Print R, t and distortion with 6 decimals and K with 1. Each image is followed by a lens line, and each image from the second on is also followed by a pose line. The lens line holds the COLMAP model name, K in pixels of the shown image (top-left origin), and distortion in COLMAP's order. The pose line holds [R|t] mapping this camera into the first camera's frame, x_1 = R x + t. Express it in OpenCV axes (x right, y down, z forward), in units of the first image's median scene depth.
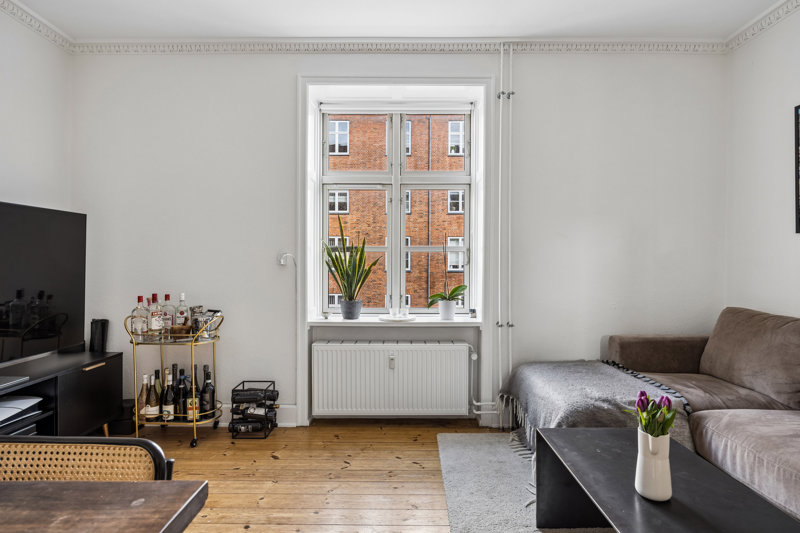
lens RADIAL K [[446.6, 0, 401.4], [0, 446.6, 267.7], [0, 0, 1]] dist [-0.002242, 0.002126]
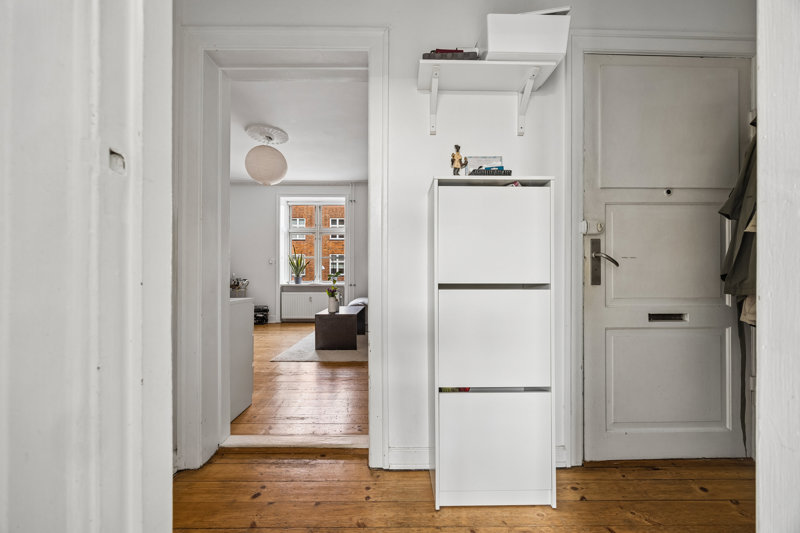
lens RADIAL K [[318.2, 0, 401.1], [0, 318.2, 269.1], [0, 0, 1]] dist [0.000278, -0.000025]
pose [[0.999951, 0.000163, -0.009883, 0.567016], [-0.000217, 0.999985, -0.005439, 0.041418], [0.009882, 0.005441, 0.999936, -0.965871]]
